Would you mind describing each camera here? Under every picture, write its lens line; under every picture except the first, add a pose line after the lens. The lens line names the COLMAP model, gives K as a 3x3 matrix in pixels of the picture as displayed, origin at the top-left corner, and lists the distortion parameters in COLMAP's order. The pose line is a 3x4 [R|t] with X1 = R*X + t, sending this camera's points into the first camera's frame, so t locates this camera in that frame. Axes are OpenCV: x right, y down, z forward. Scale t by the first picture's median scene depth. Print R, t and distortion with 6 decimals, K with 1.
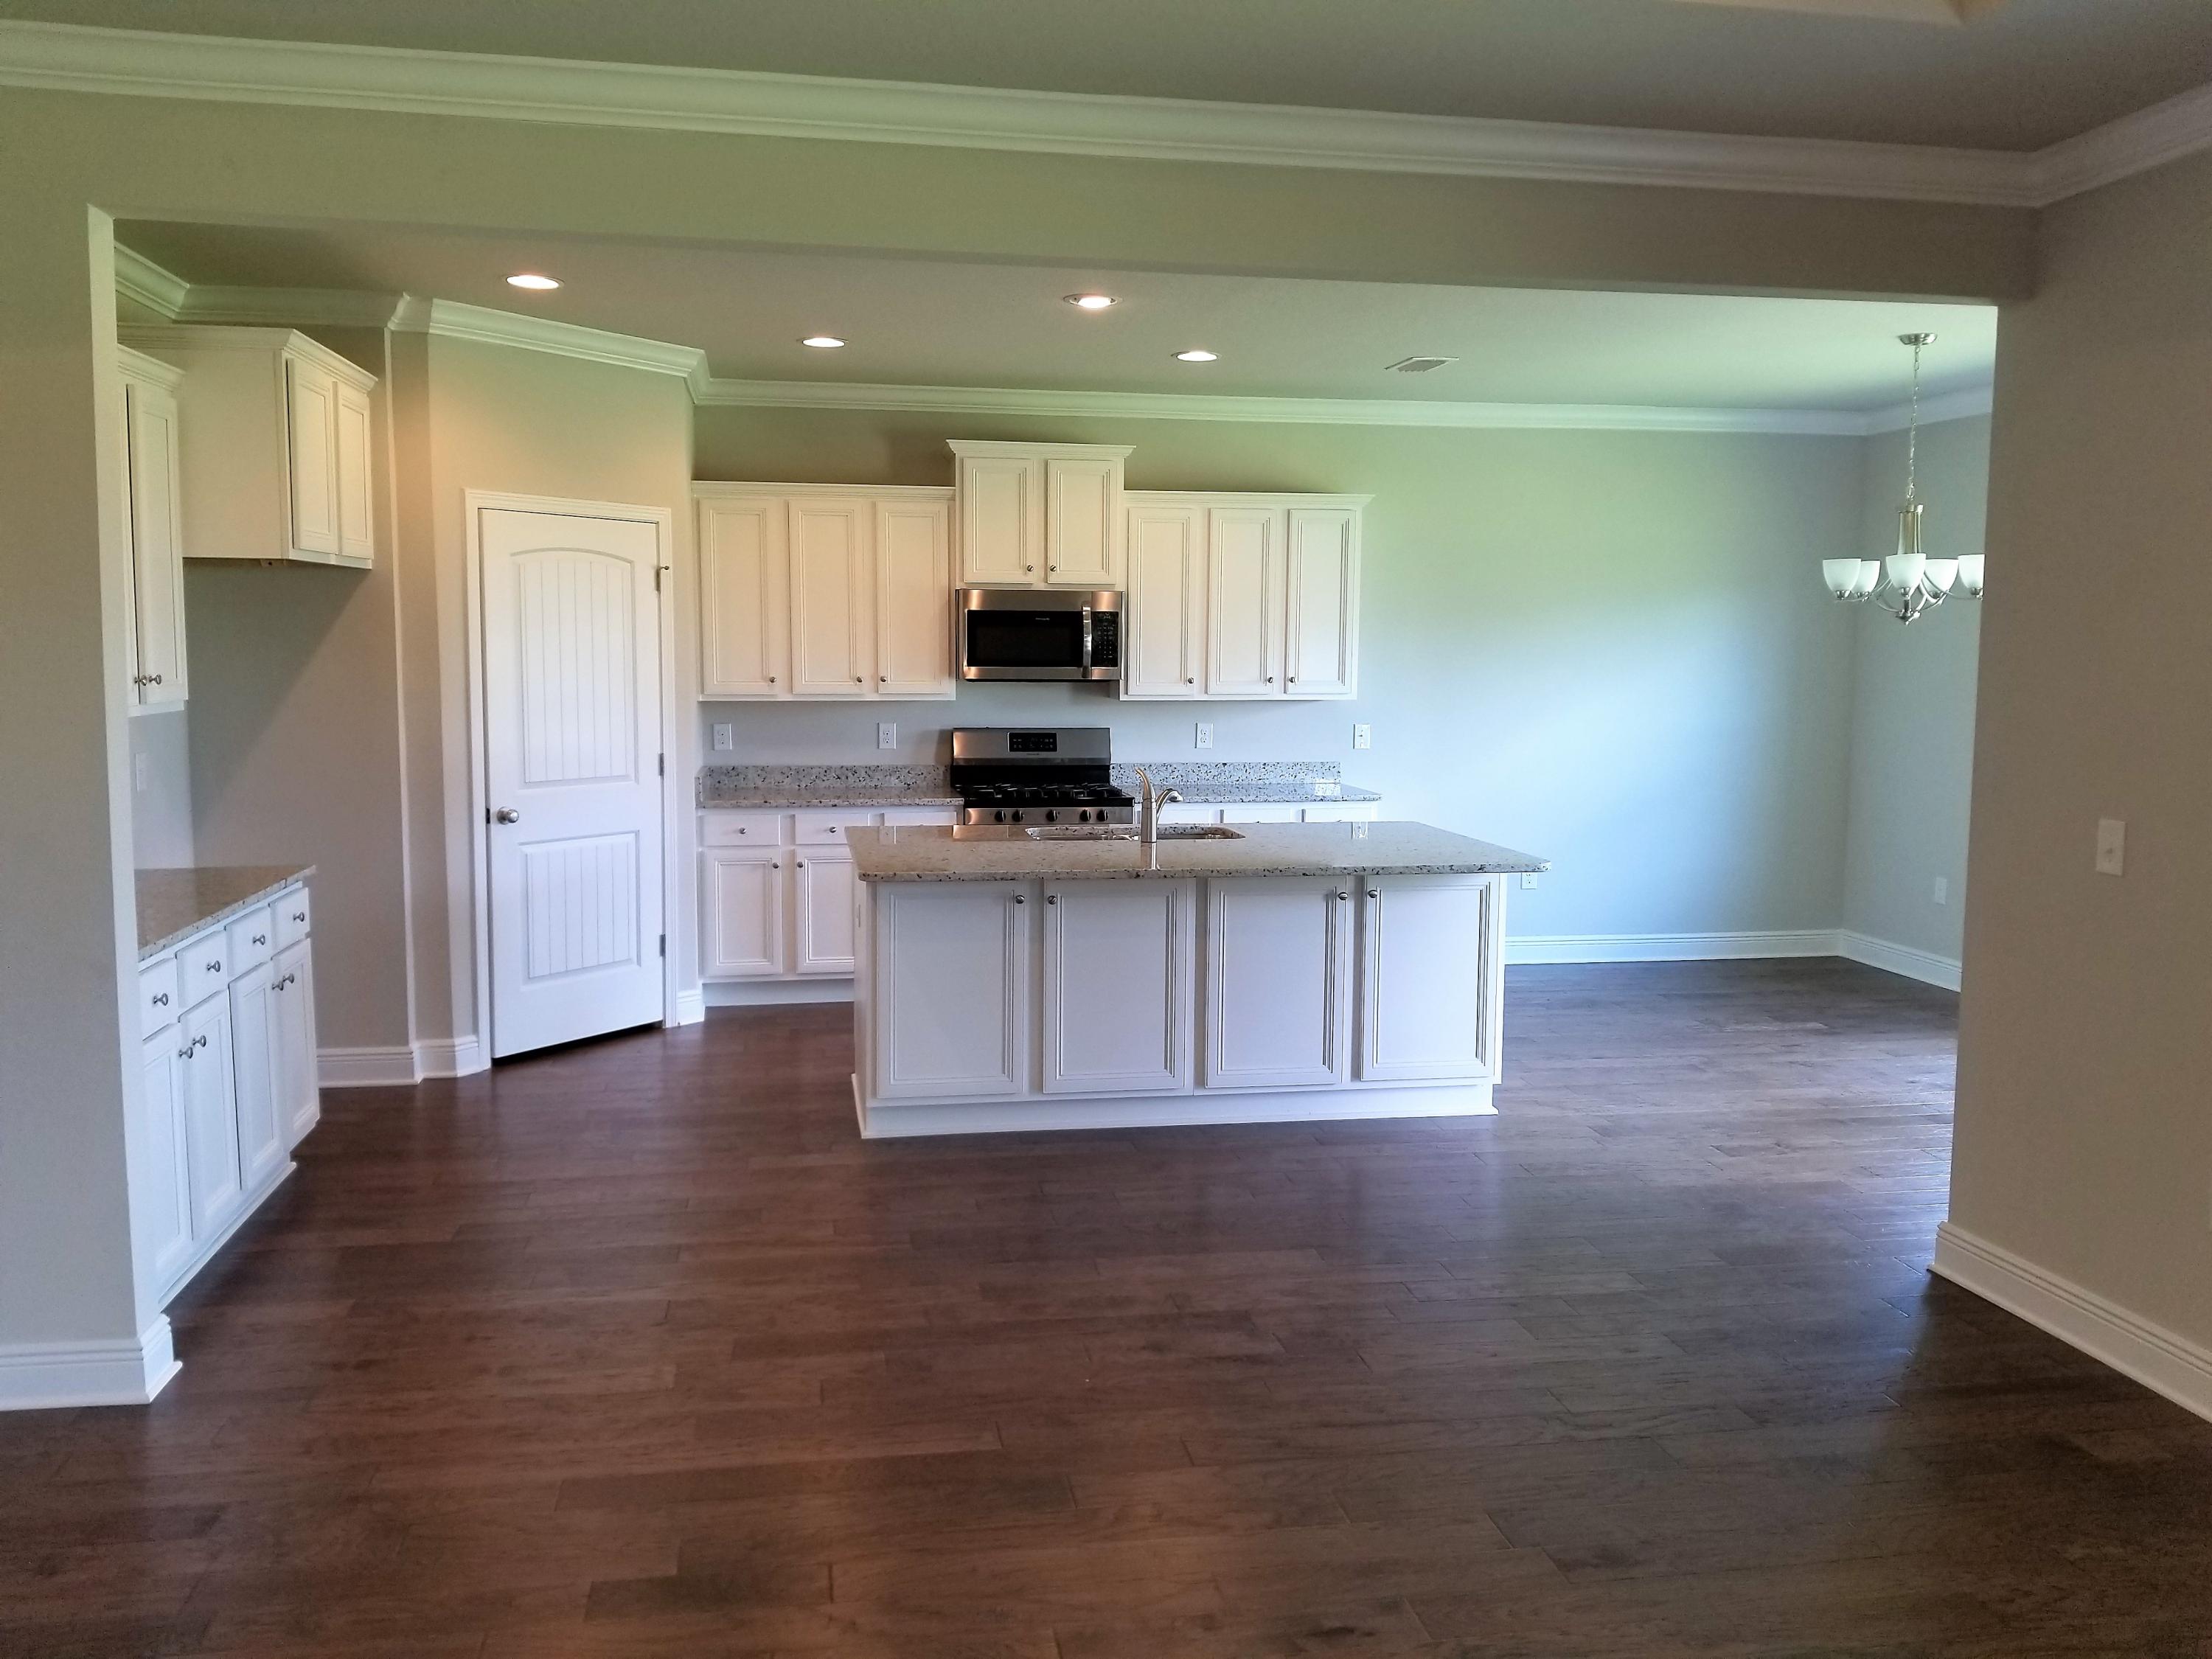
lens RADIAL K [[1730.7, 0, 1097.5], [0, 1730.7, 823.6], [0, 0, 1]] dist [0.058483, -0.118863]
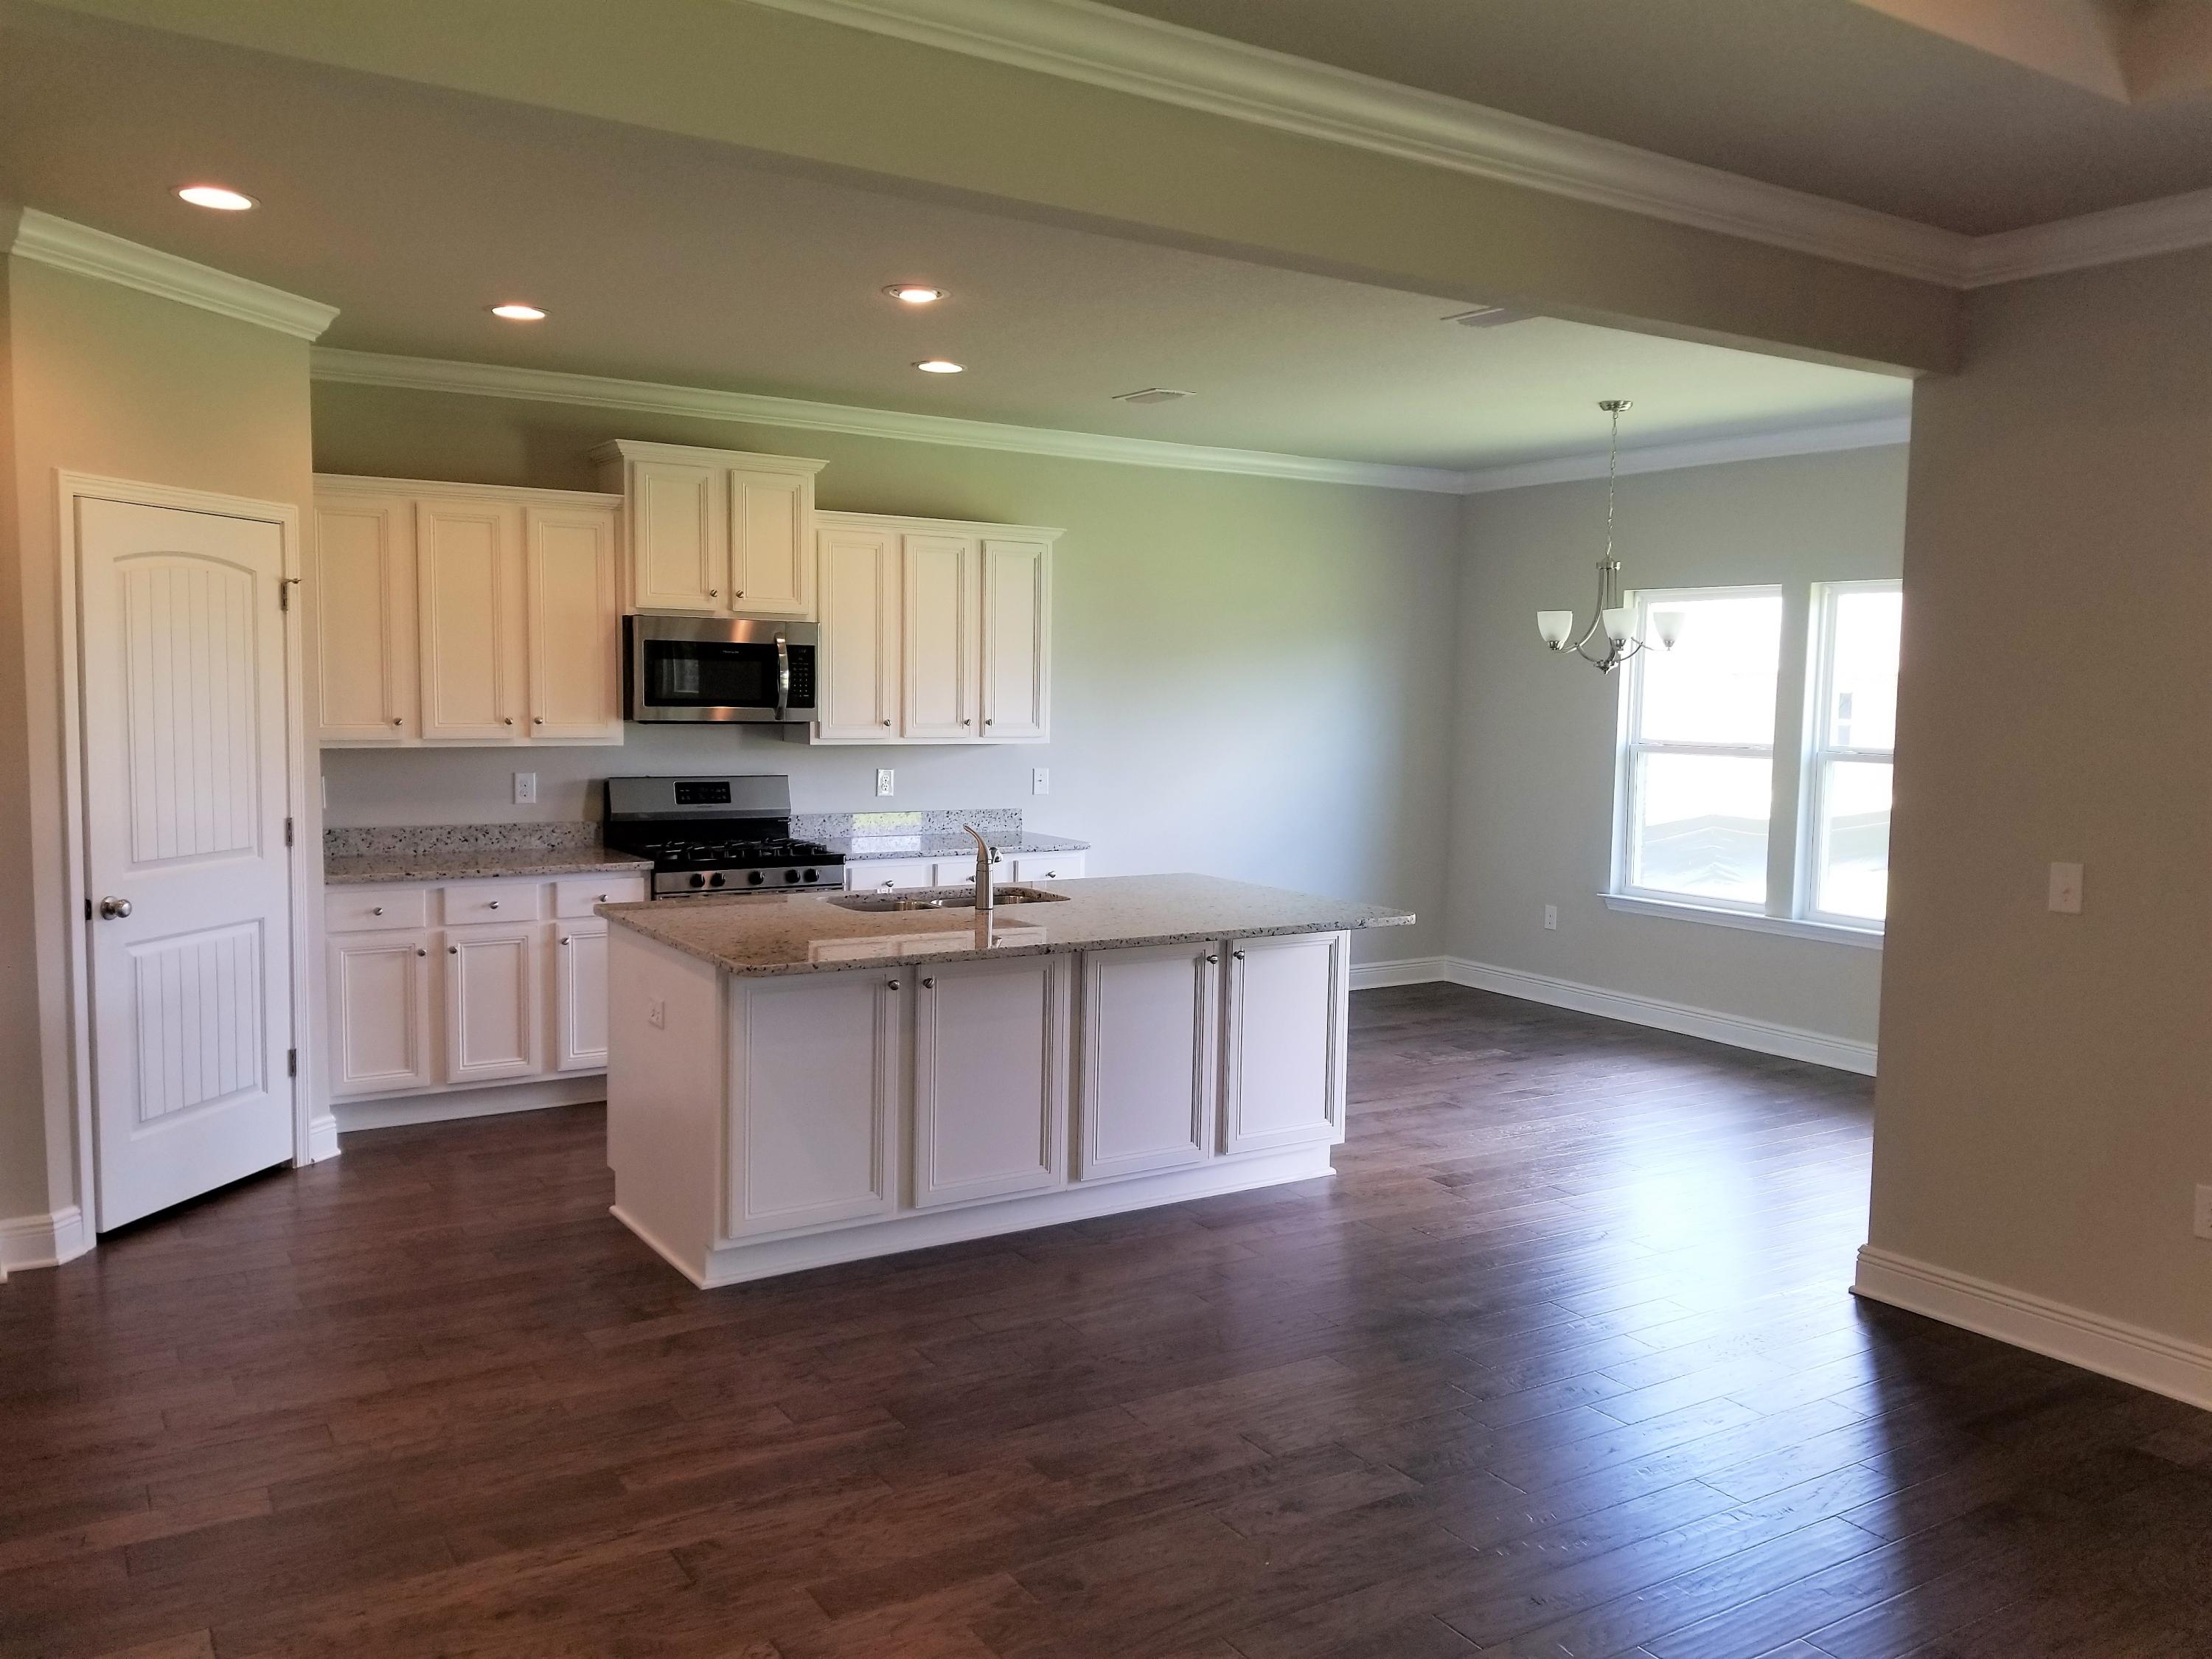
lens RADIAL K [[1730.7, 0, 1137.2], [0, 1730.7, 846.6], [0, 0, 1]] dist [0.058483, -0.118863]
pose [[0.918908, -0.027717, 0.393496, -0.222252], [0.029514, 0.999563, 0.001484, -0.018428], [-0.393366, 0.010250, 0.919325, 0.137227]]
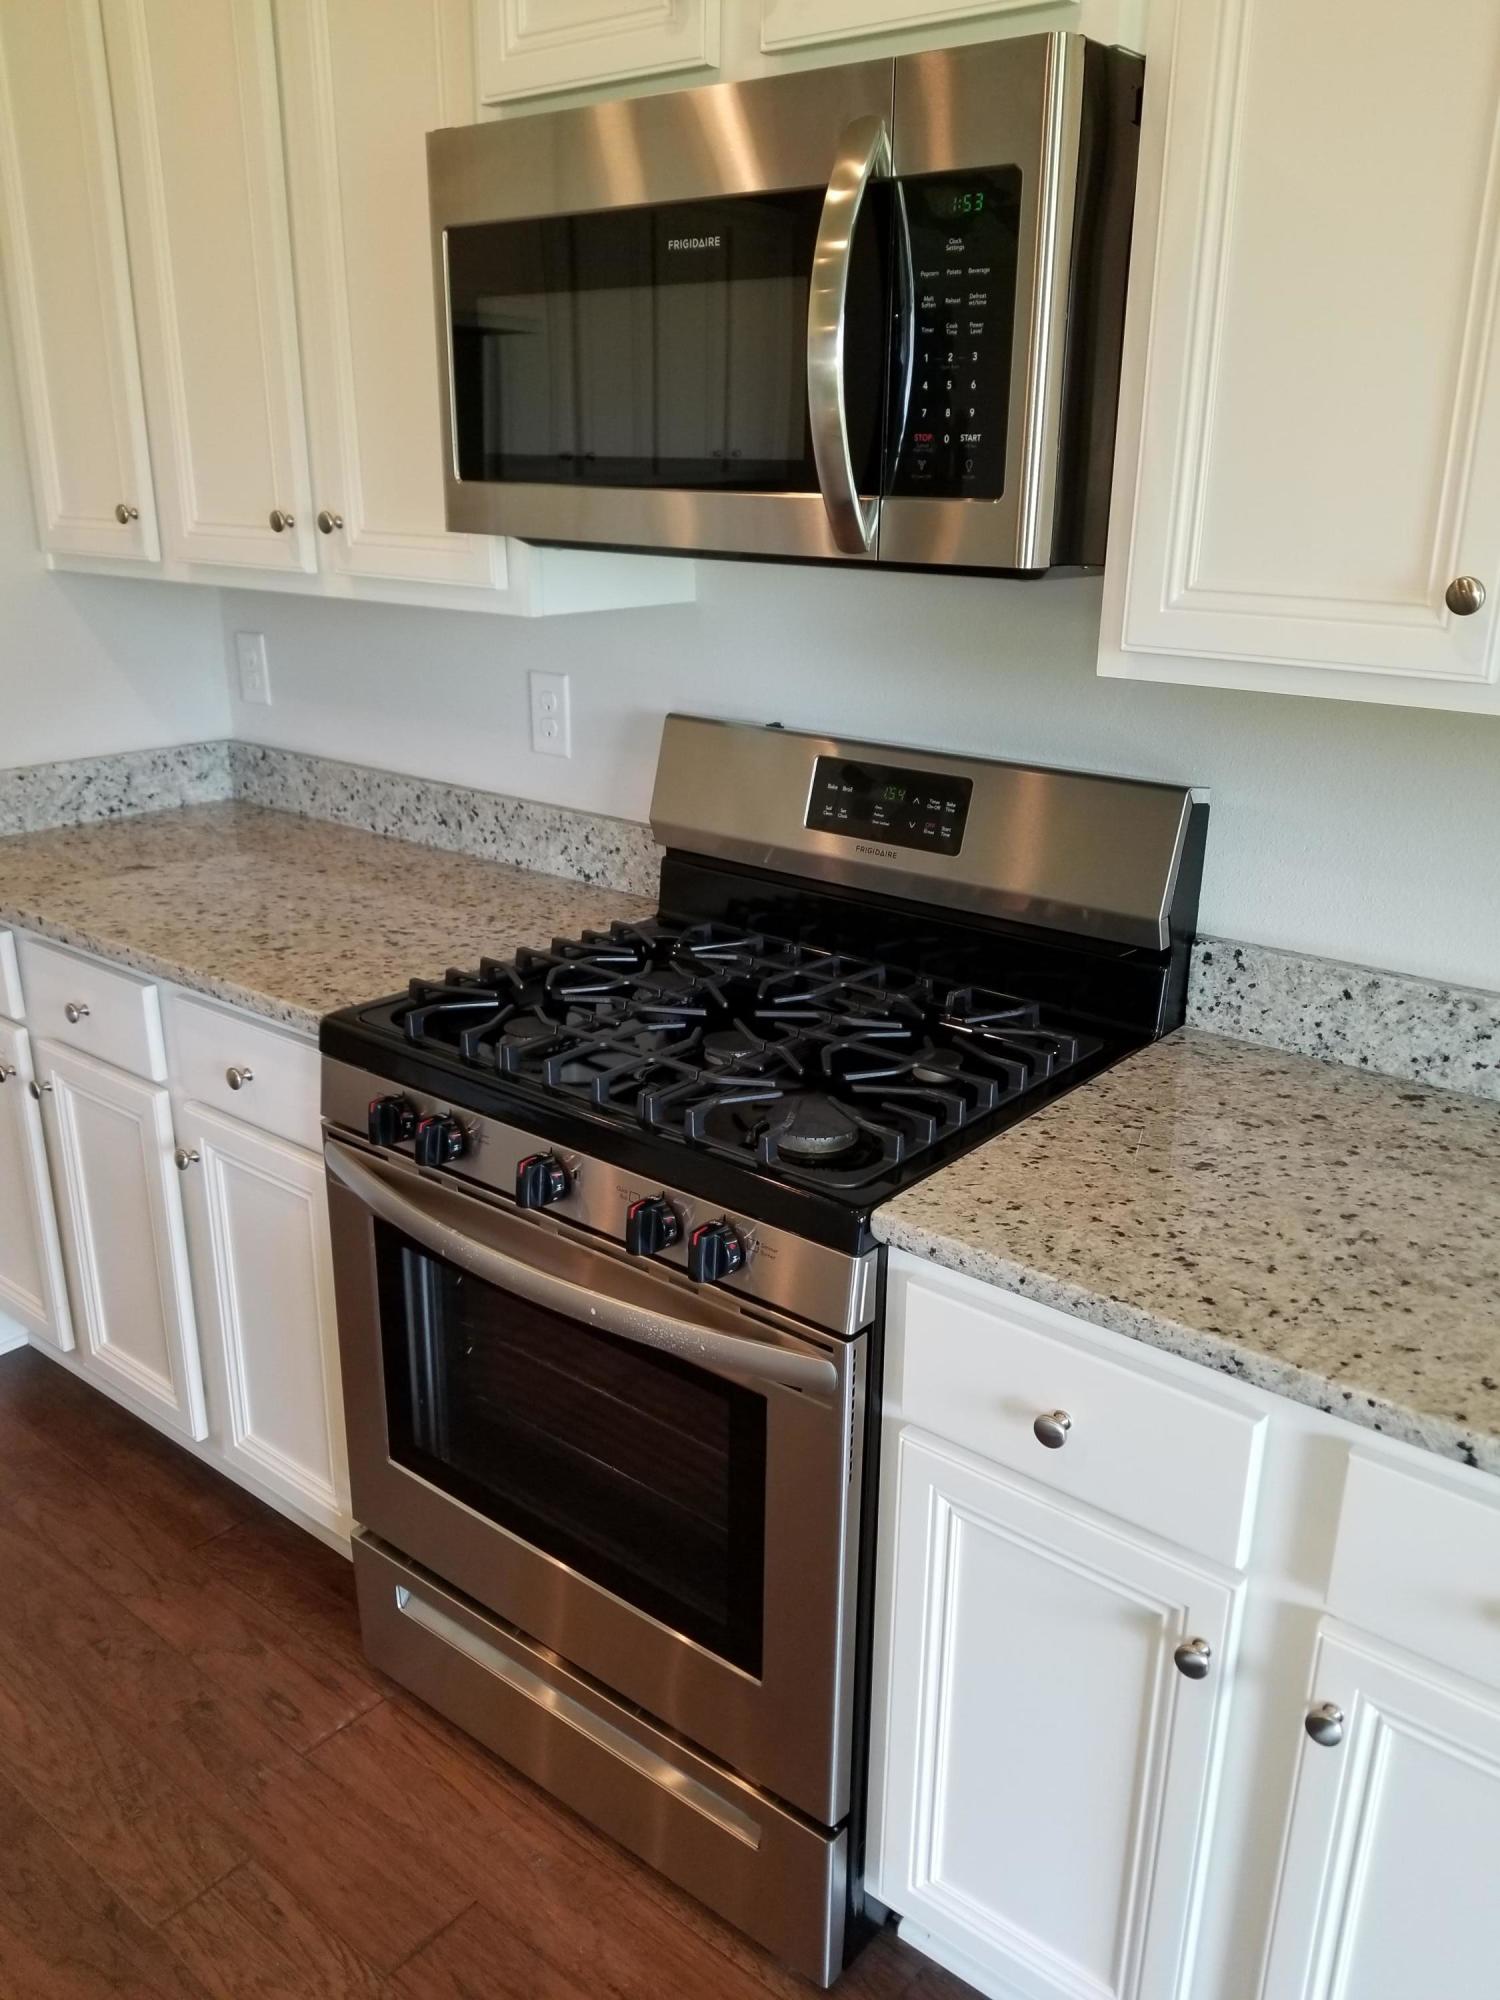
lens RADIAL K [[1564.8, 0, 753.8], [0, 1564.8, 1008.9], [0, 0, 1]] dist [0.058483, -0.118863]
pose [[0.656069, 0.251255, -0.711649, 0.153136], [-0.093141, 0.962702, 0.254025, -0.092791], [0.748932, -0.100375, 0.655001, 1.019602]]
